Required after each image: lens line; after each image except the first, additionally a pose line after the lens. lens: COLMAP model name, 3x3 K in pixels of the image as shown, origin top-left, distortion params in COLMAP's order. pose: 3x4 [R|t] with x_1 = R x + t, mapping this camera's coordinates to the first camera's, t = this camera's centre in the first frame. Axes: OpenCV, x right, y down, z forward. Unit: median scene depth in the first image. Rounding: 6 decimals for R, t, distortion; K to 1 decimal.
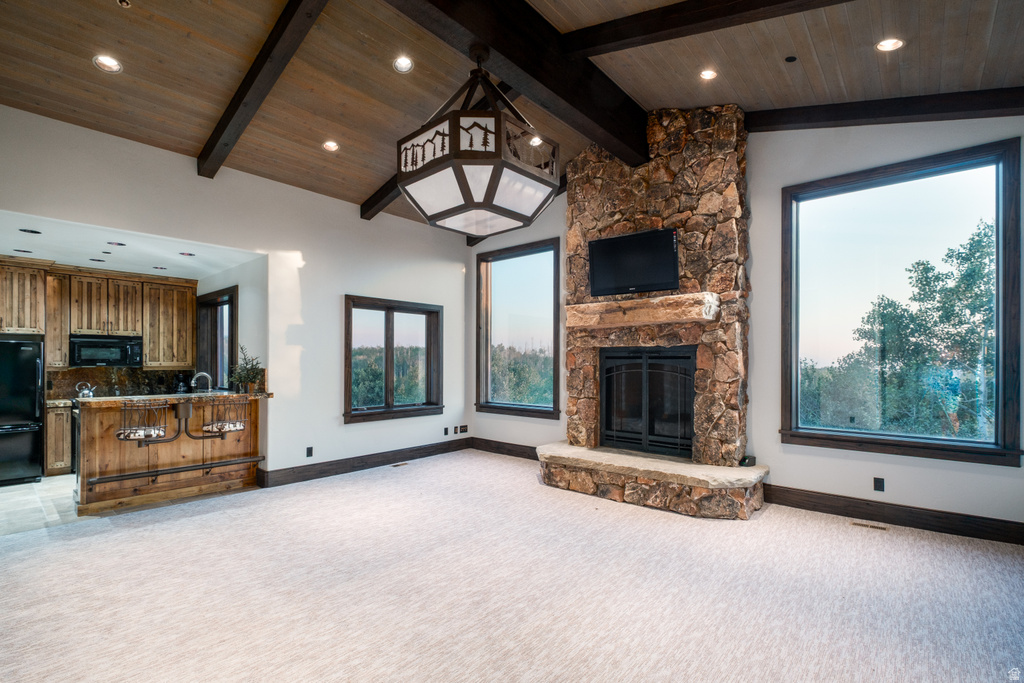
lens RADIAL K [[455.3, 0, 502.4], [0, 455.3, 362.2], [0, 0, 1]] dist [0.000446, -0.000192]
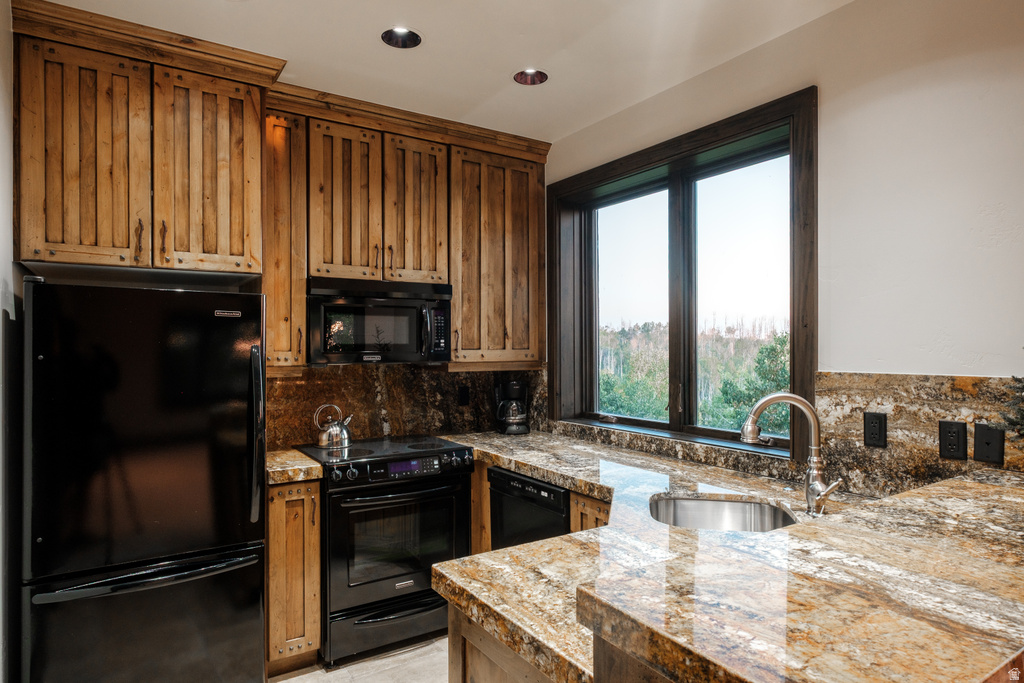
lens RADIAL K [[589.2, 0, 512.7], [0, 589.2, 343.2], [0, 0, 1]] dist [0.018608, 0.000497]
pose [[0.964960, -0.007171, -0.262298, -0.641736], [0.005686, 0.999963, -0.006418, -0.003902], [0.262334, 0.004702, 0.964966, 0.561301]]
